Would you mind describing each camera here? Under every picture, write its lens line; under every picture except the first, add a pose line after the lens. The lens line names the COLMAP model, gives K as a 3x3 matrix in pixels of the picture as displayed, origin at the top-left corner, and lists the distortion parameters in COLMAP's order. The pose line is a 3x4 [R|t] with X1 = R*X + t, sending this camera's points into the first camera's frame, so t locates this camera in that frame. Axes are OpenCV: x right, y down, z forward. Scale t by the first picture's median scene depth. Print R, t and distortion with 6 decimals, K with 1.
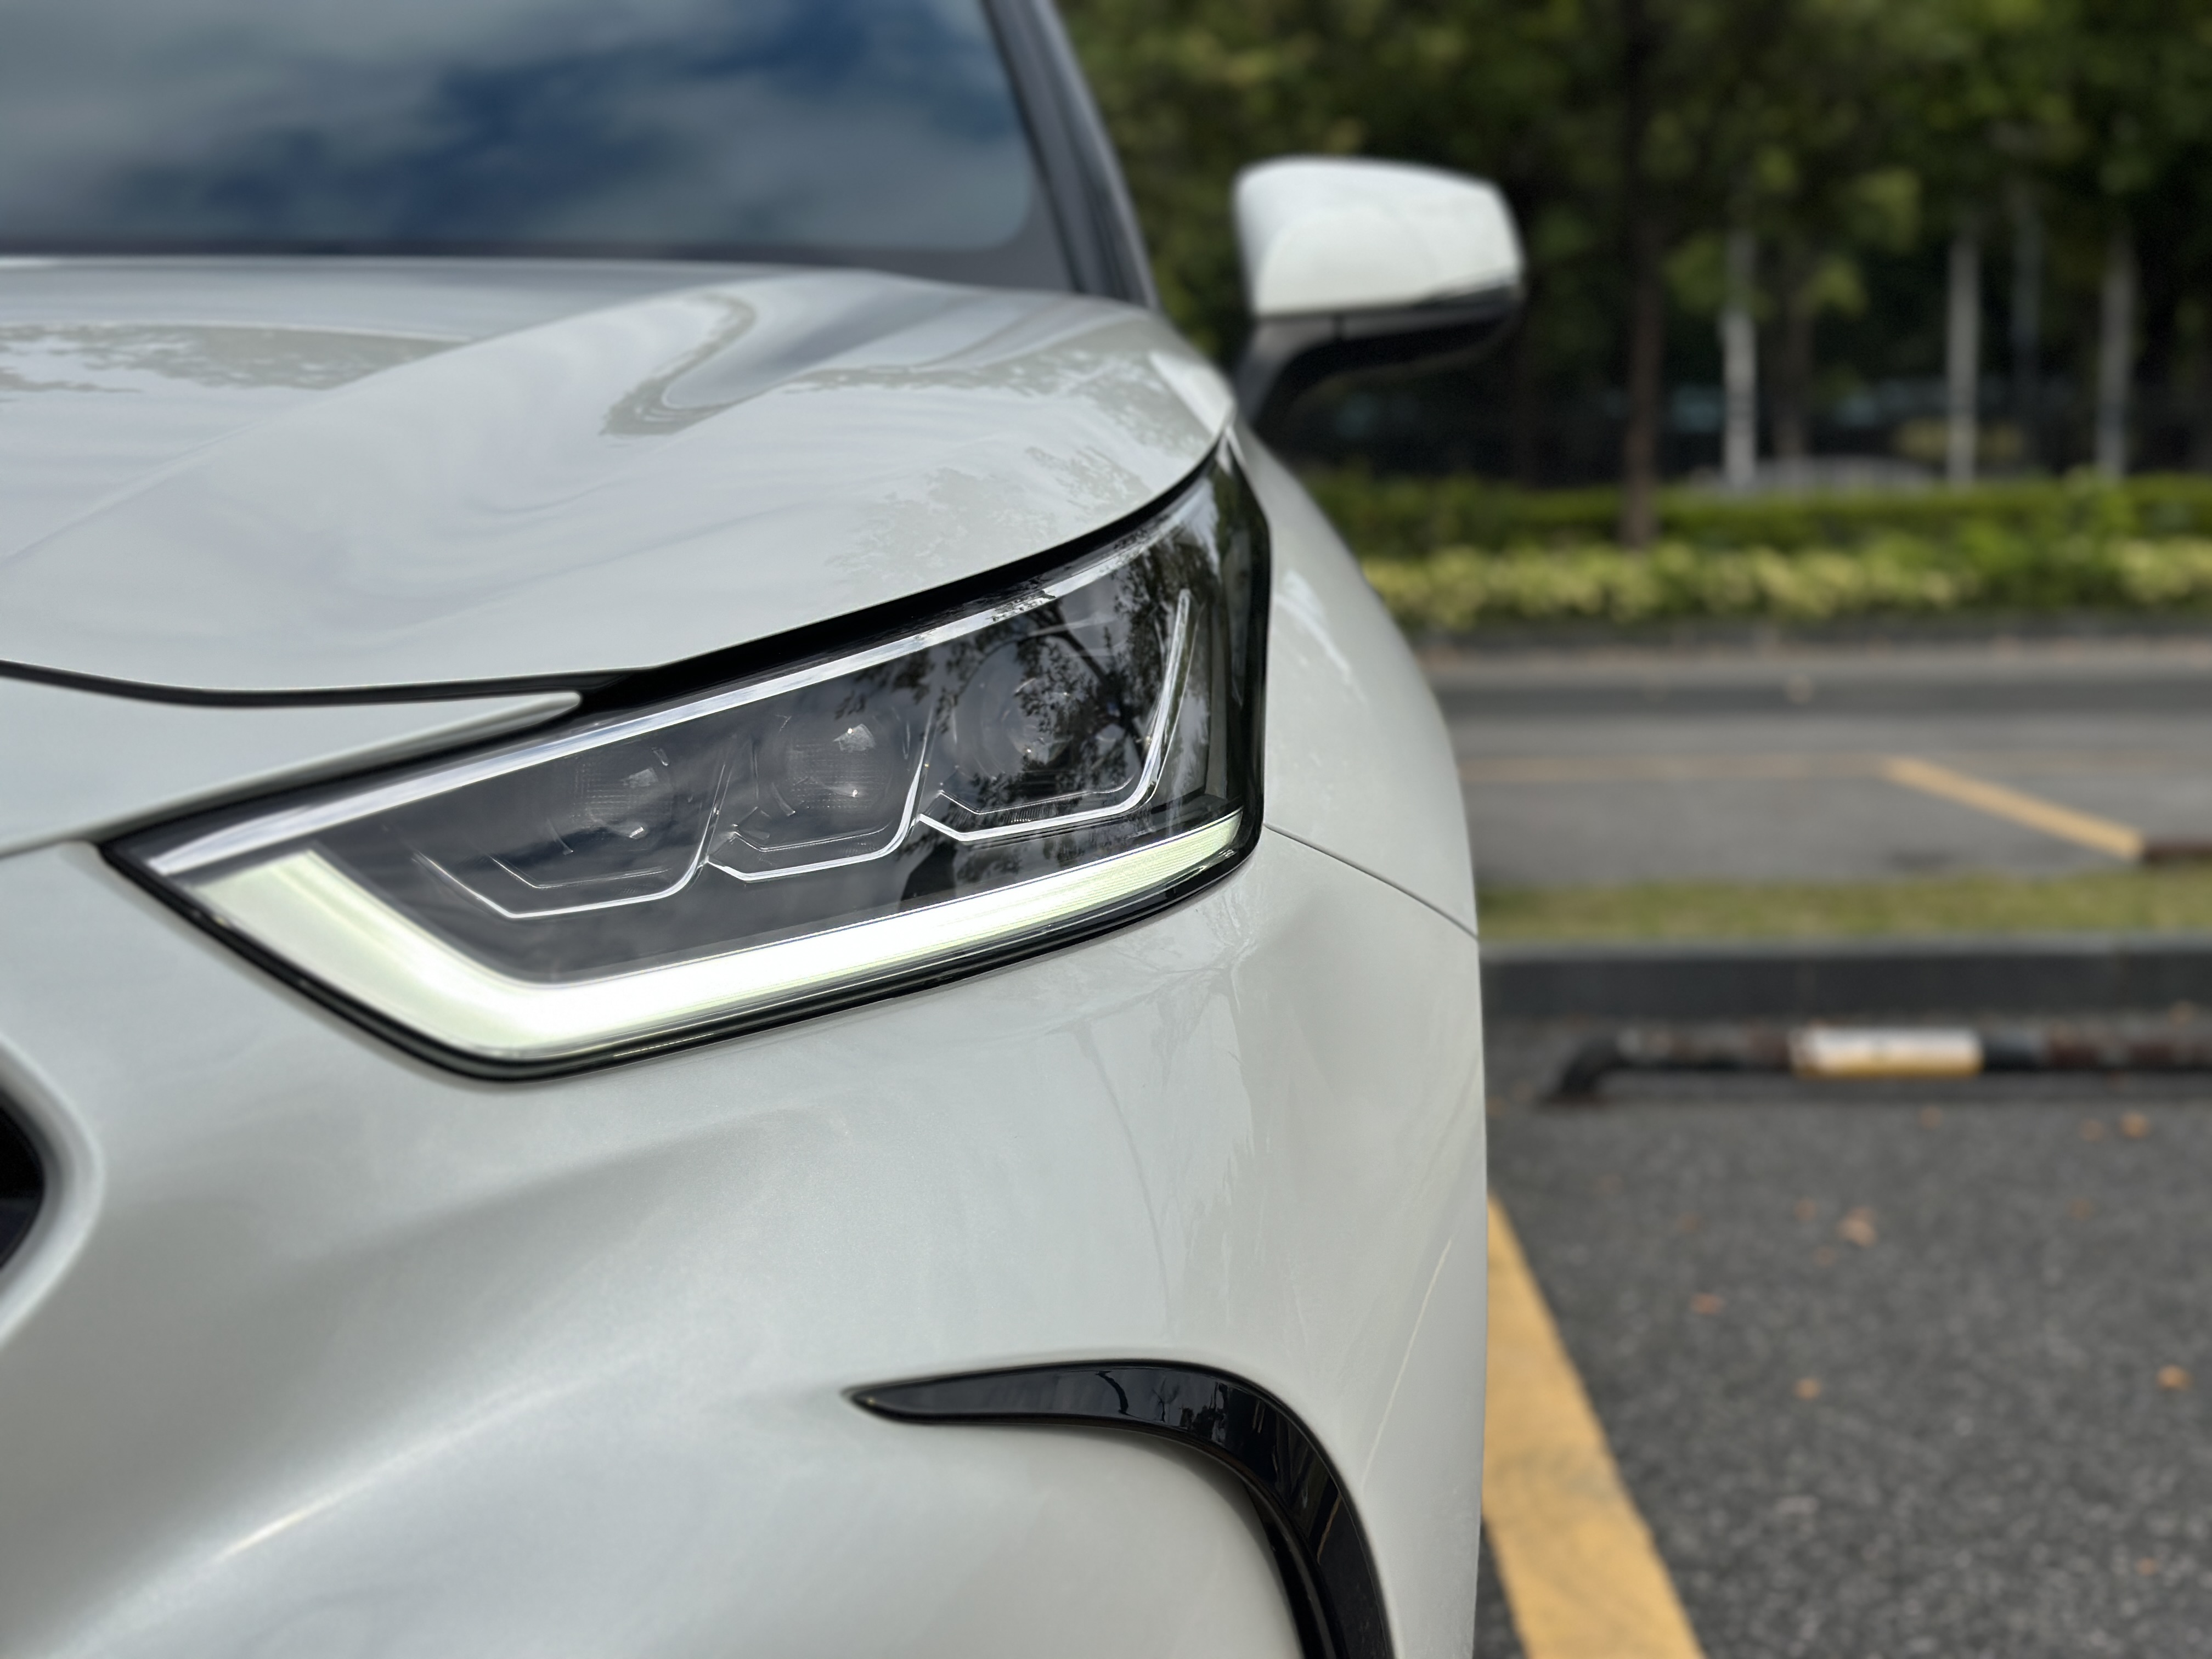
lens RADIAL K [[3047.9, 0, 1106.0], [0, 3047.9, 829.5], [0, 0, 1]] dist [0.209408, -0.473391]
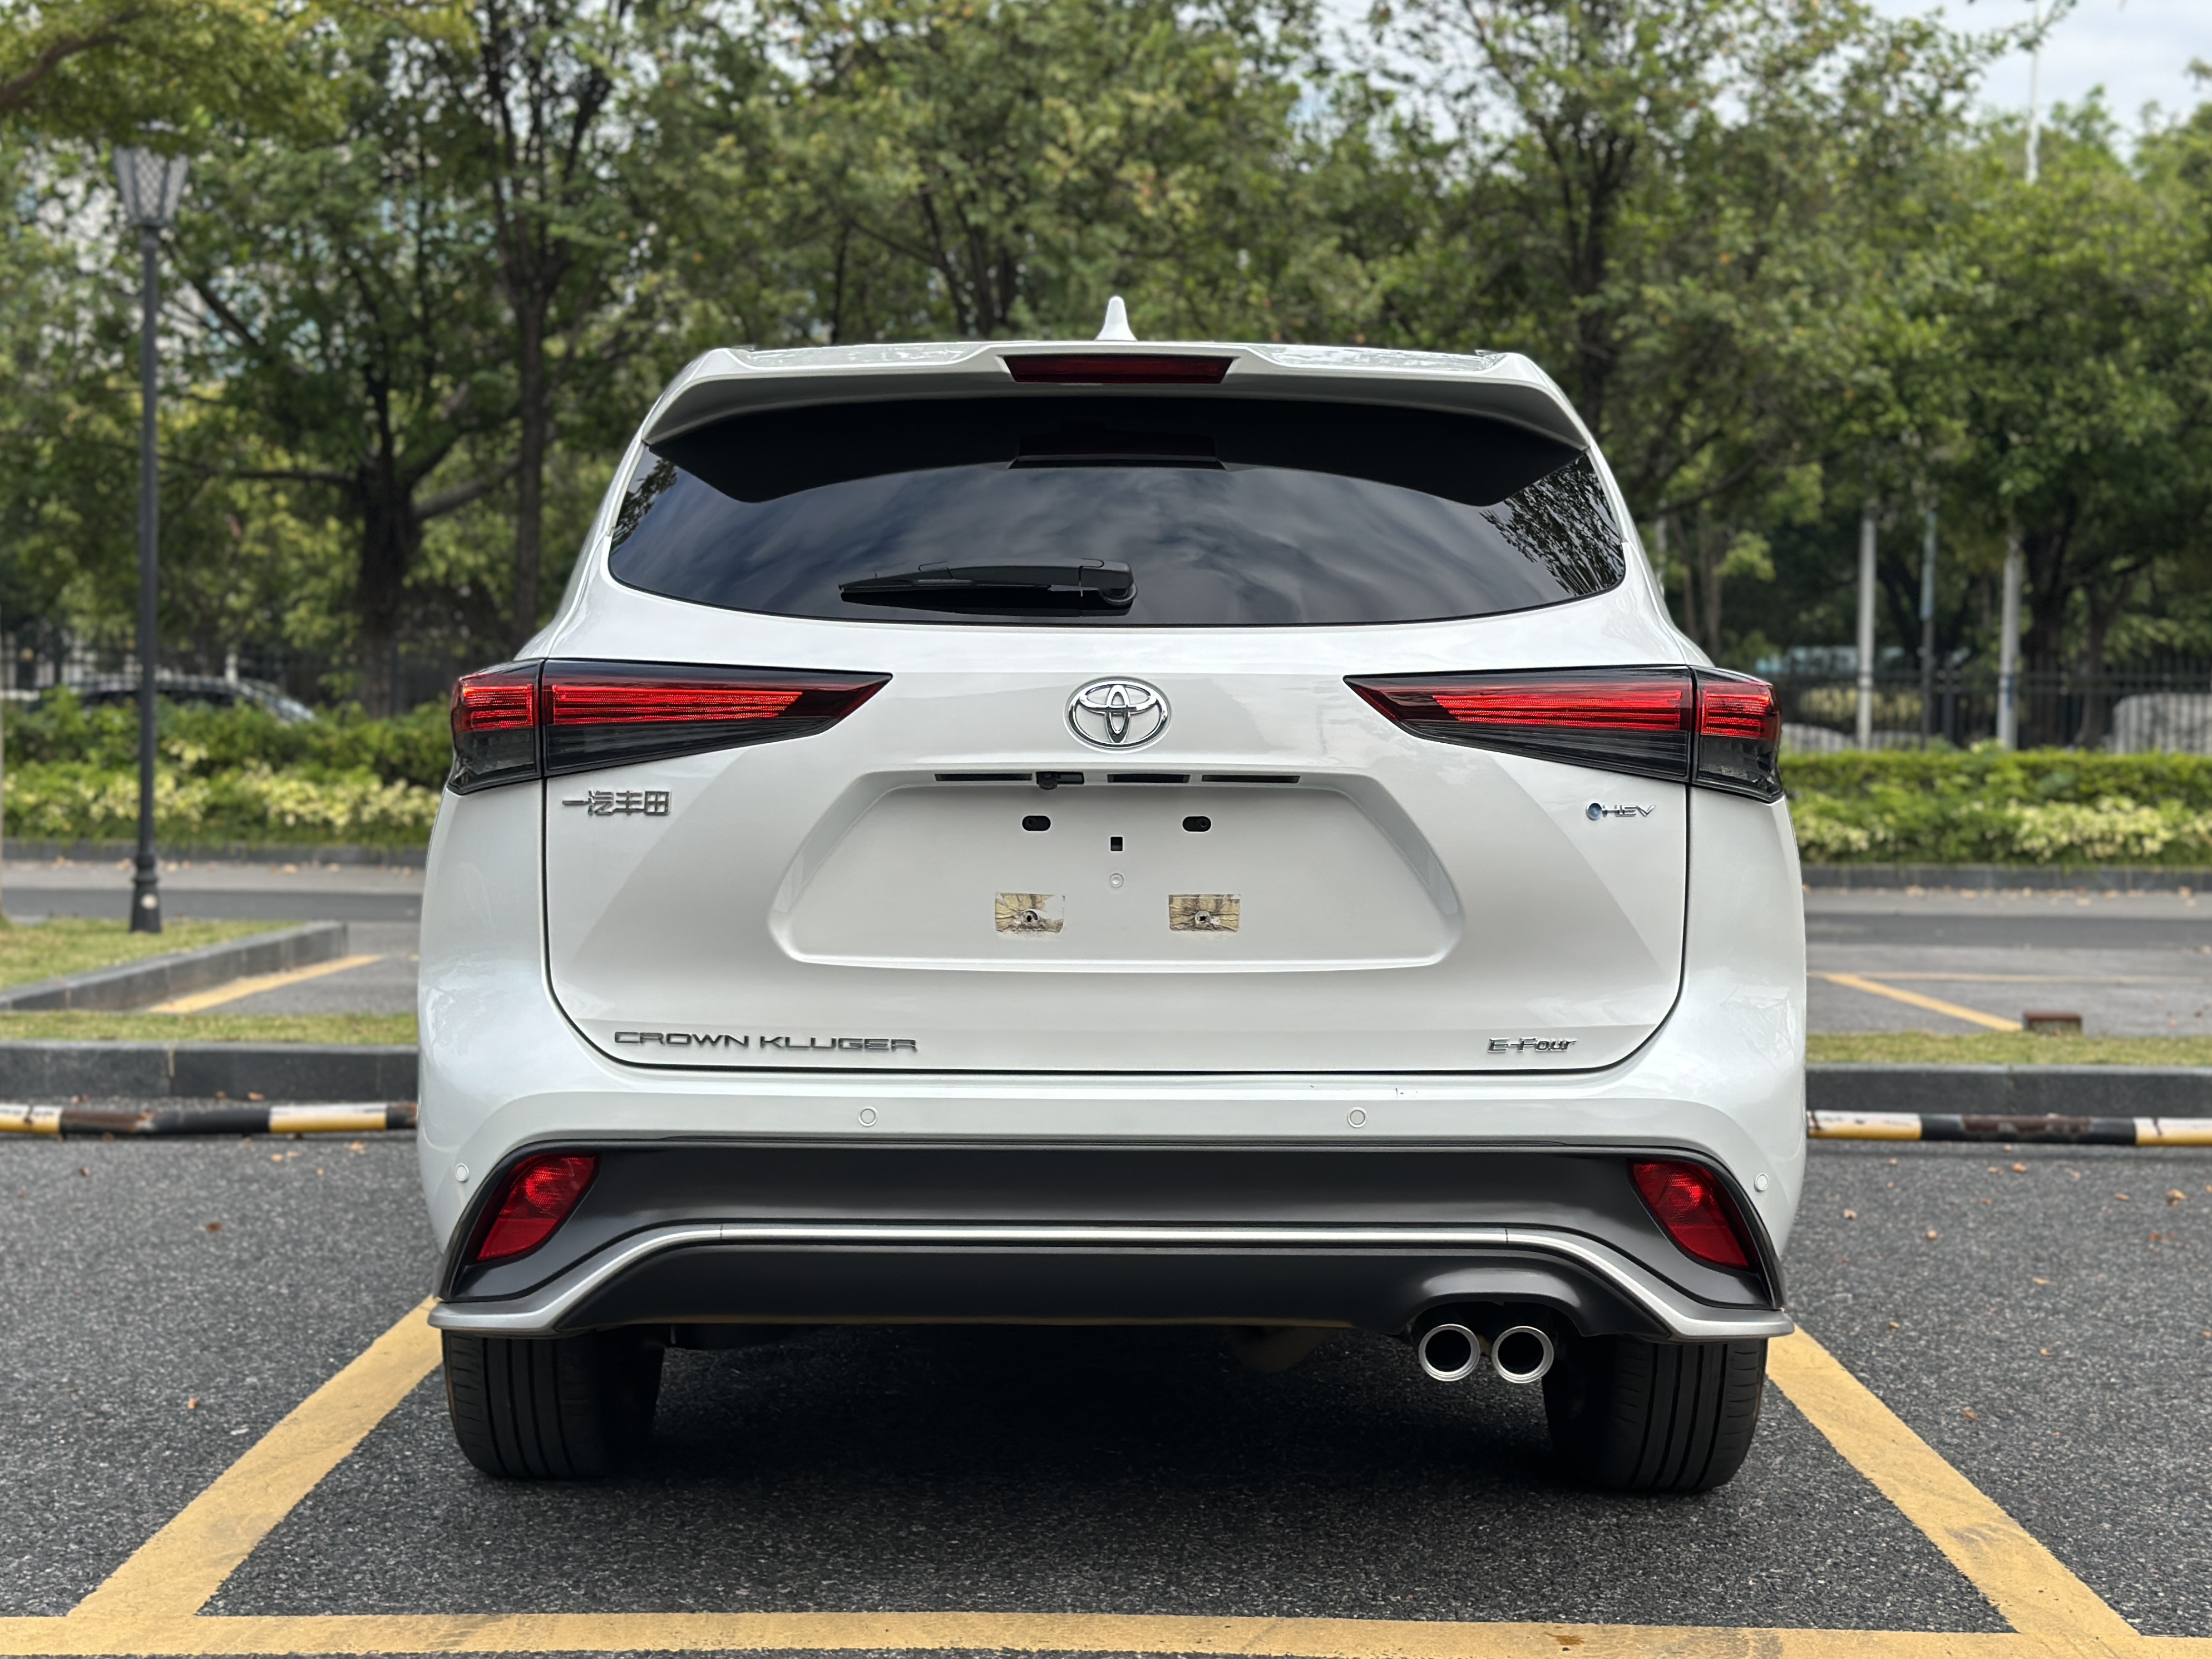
lens RADIAL K [[3200.2, 0, 1106.0], [0, 3200.2, 829.5], [0, 0, 1]] dist [0.134189, -0.044251]
pose [[0.998897, 0.023353, 0.040738, -0.060155], [-0.020202, 0.996894, -0.076114, 0.016095], [-0.042389, 0.075207, 0.996267, -0.187254]]
